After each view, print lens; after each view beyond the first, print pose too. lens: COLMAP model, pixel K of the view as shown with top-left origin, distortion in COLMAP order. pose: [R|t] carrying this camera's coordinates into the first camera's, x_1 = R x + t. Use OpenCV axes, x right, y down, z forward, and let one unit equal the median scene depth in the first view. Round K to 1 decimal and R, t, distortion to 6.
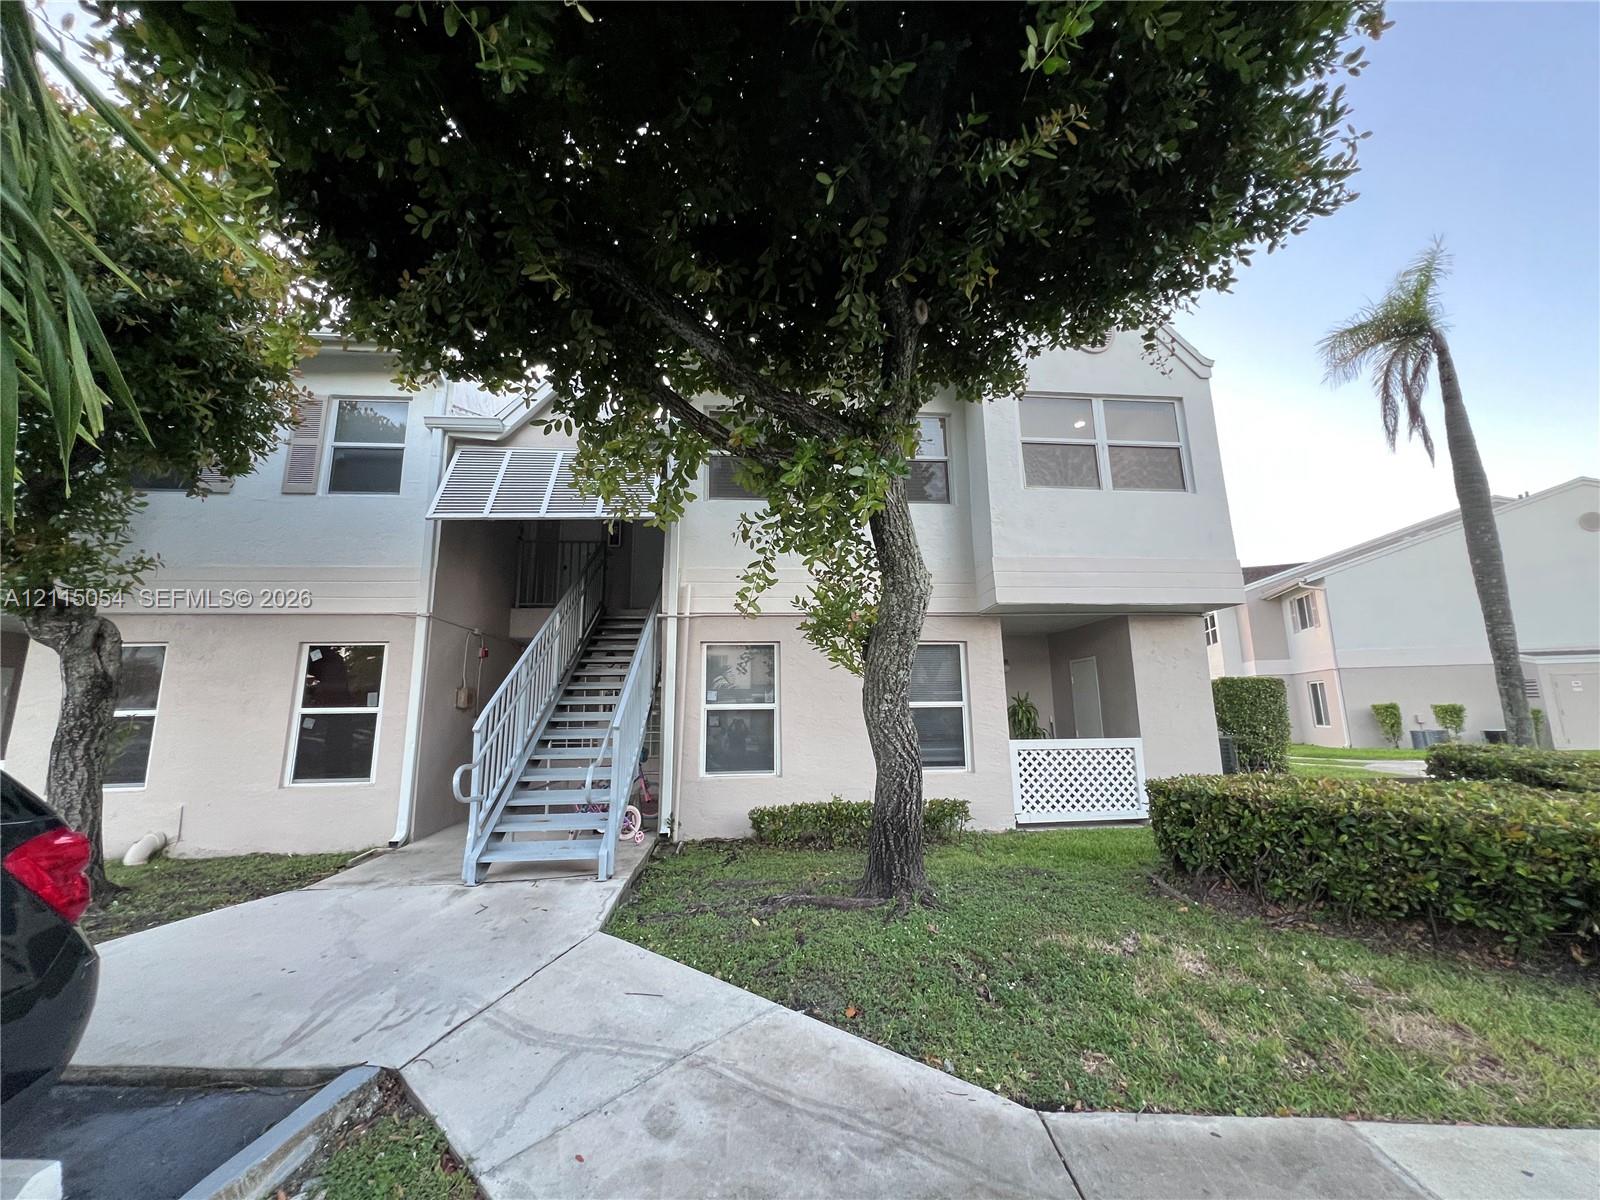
lens RADIAL K [[637.1, 0, 799.5], [0, 637.1, 597.3], [0, 0, 1]] dist [0.000694, 0.000082]
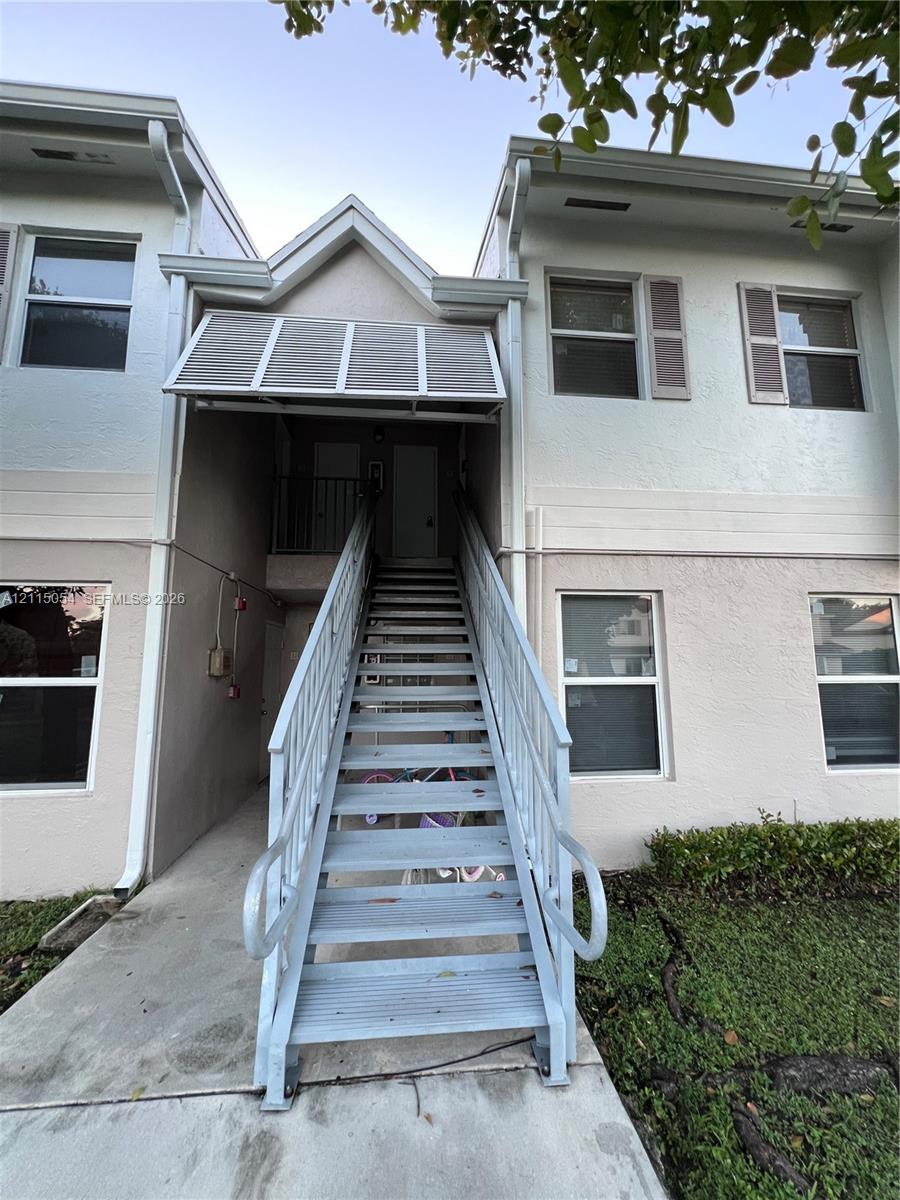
lens RADIAL K [[477.8, 0, 450.6], [0, 477.8, 600.7], [0, 0, 1]] dist [0.000694, 0.000082]
pose [[0.999924, 0.011468, 0.004429, -0.282461], [-0.011668, 0.998780, 0.047984, 0.060665], [-0.003874, -0.048032, 0.998838, 0.484139]]
